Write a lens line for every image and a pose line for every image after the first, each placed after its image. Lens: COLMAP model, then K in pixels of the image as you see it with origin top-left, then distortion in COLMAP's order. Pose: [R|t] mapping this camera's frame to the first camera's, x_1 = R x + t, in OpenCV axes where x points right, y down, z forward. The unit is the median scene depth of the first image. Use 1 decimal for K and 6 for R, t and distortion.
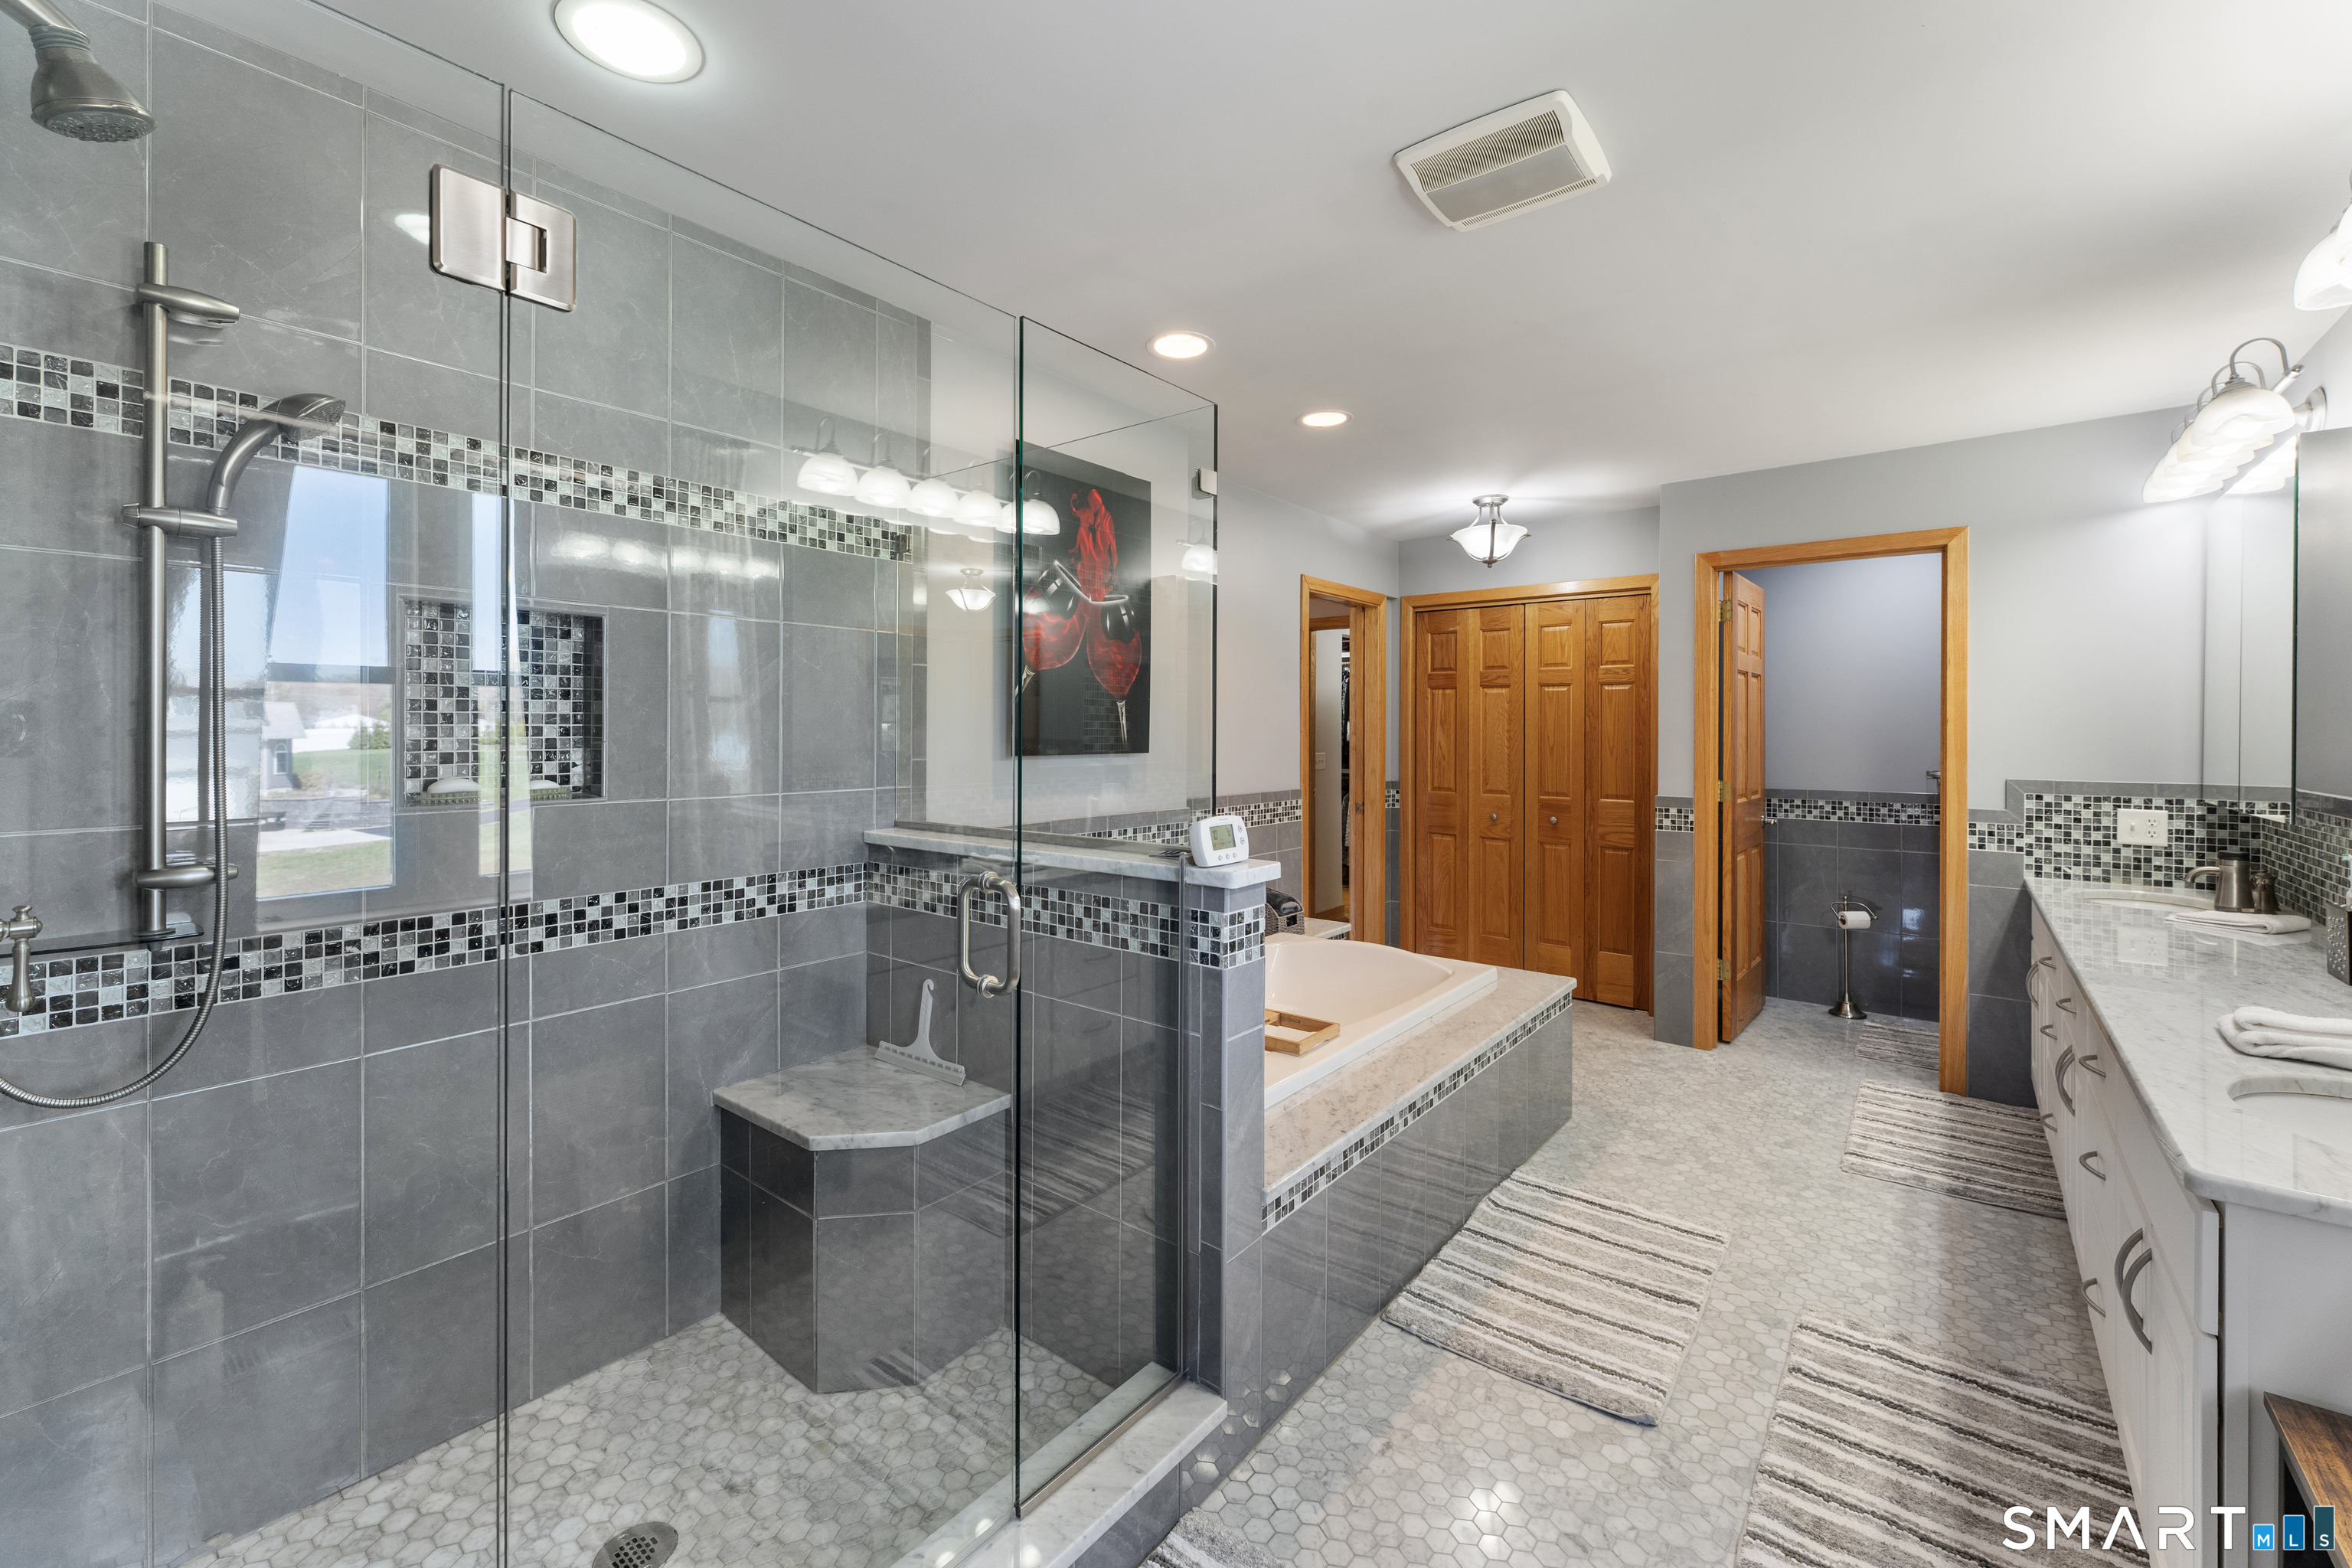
lens RADIAL K [[952.5, 0, 1180.6], [0, 952.5, 742.4], [0, 0, 1]] dist [0.000507, -0.000218]
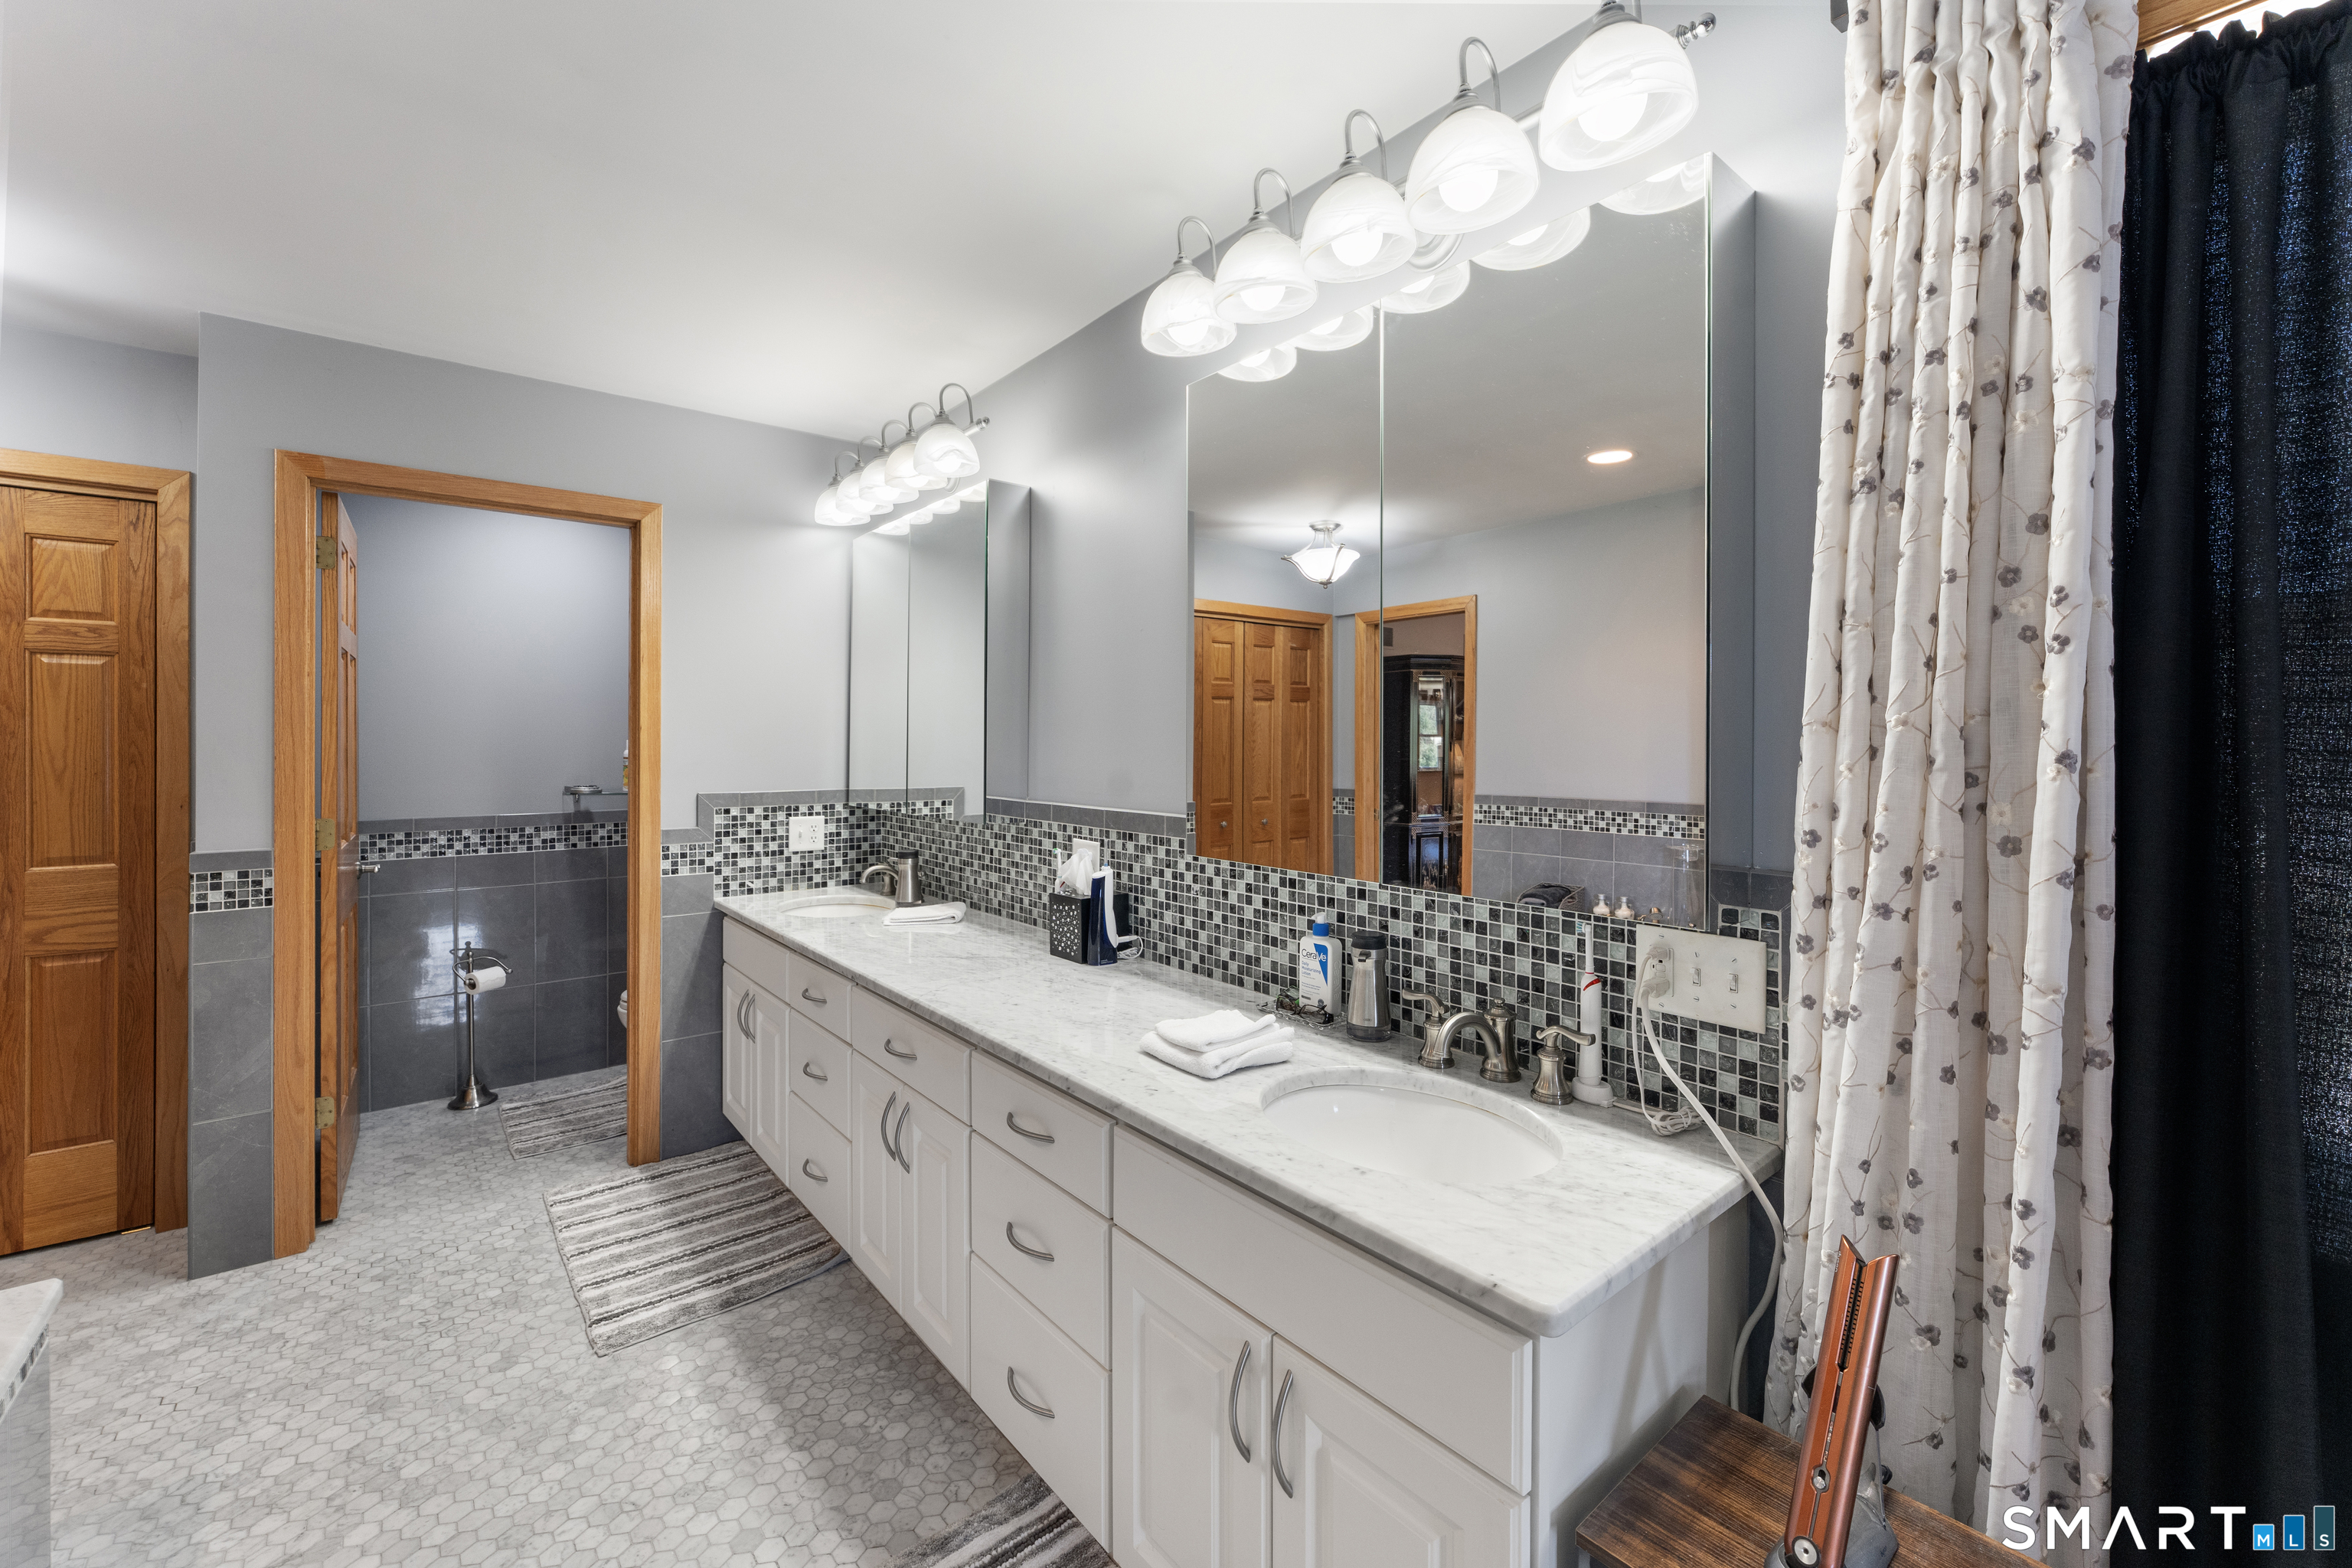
lens RADIAL K [[952.5, 0, 1180.6], [0, 952.5, 742.4], [0, 0, 1]] dist [0.000507, -0.000218]
pose [[0.207308, -0.002686, 0.978272, 0.075919], [0.010300, 0.999947, 0.000563, -0.005973], [-0.978222, 0.009959, 0.207325, 0.364260]]
